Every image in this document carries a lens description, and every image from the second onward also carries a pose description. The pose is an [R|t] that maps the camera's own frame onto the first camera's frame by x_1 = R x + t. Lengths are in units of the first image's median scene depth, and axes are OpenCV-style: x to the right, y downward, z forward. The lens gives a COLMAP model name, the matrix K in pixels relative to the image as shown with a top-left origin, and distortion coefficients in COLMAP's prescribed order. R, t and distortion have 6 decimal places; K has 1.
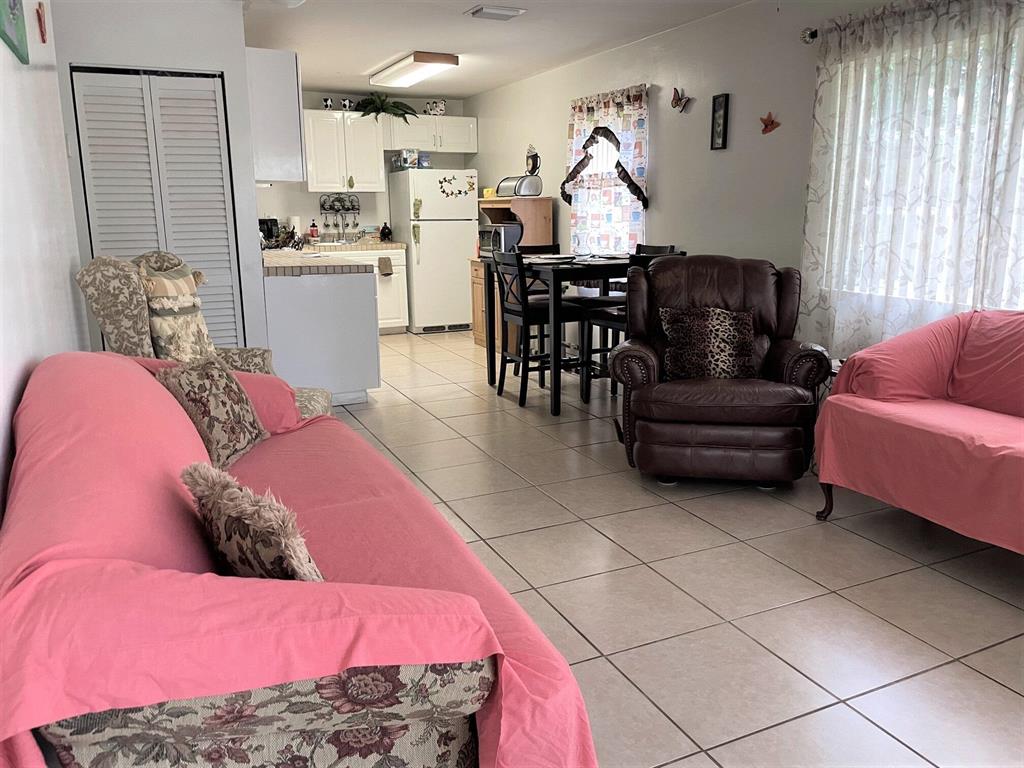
lens RADIAL K [[776.8, 0, 522.2], [0, 776.8, 386.3], [0, 0, 1]] dist [0.055905, -0.051922]
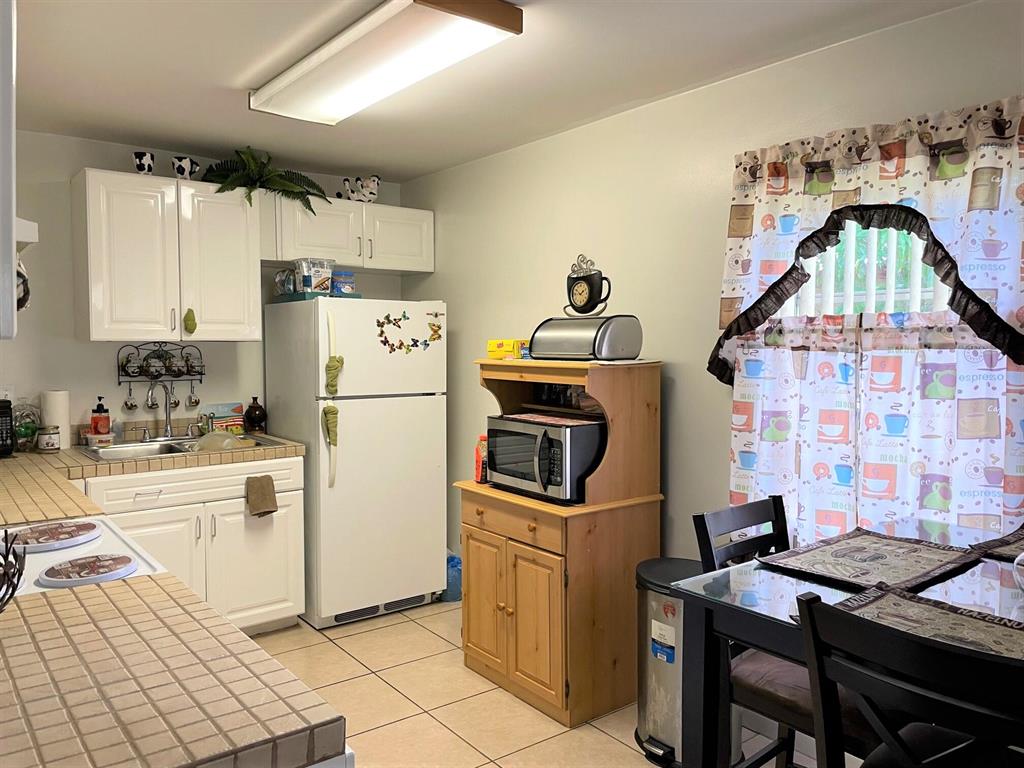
lens RADIAL K [[776.8, 0, 506.6], [0, 776.8, 385.6], [0, 0, 1]] dist [0.055905, -0.051922]
pose [[0.979462, -0.000227, 0.201629, -0.126455], [0.033913, 0.985939, -0.163631, -0.138297], [-0.198757, 0.167108, 0.965697, 0.508296]]
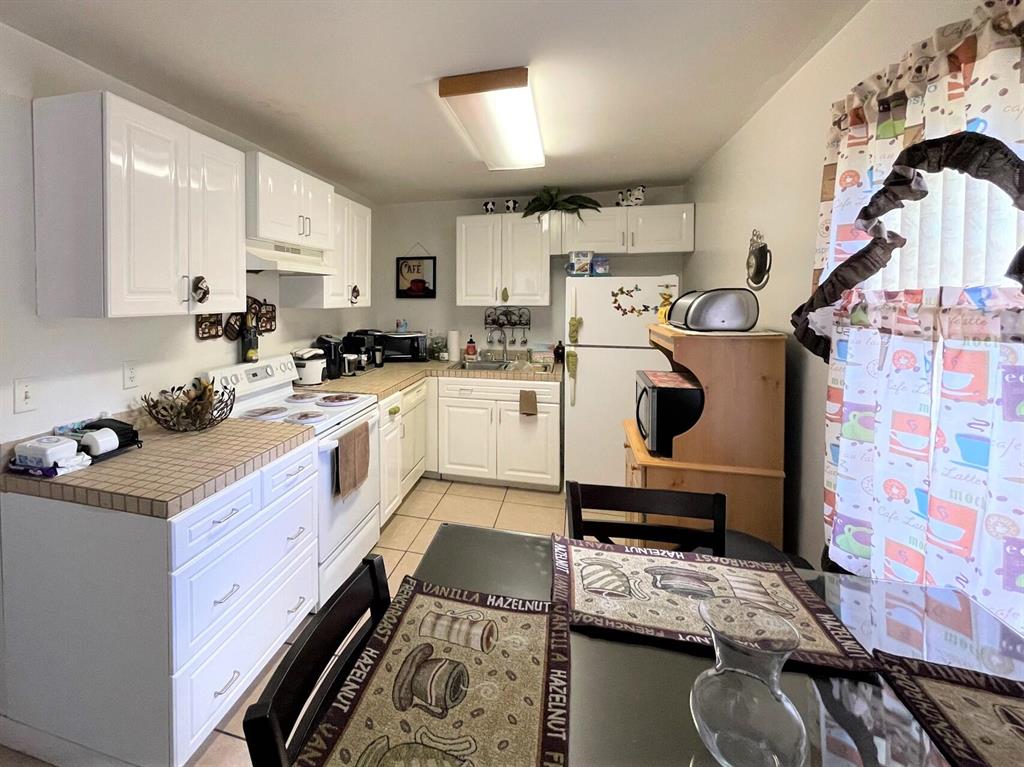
lens RADIAL K [[485.3, 0, 421.2], [0, 485.3, 312.3], [0, 0, 1]] dist [-0.000435, 0.000582]
pose [[0.730371, 0.028481, -0.682457, 0.066333], [-0.155871, 0.979717, -0.125929, -0.165627], [0.665028, 0.198350, 0.719996, 0.579742]]
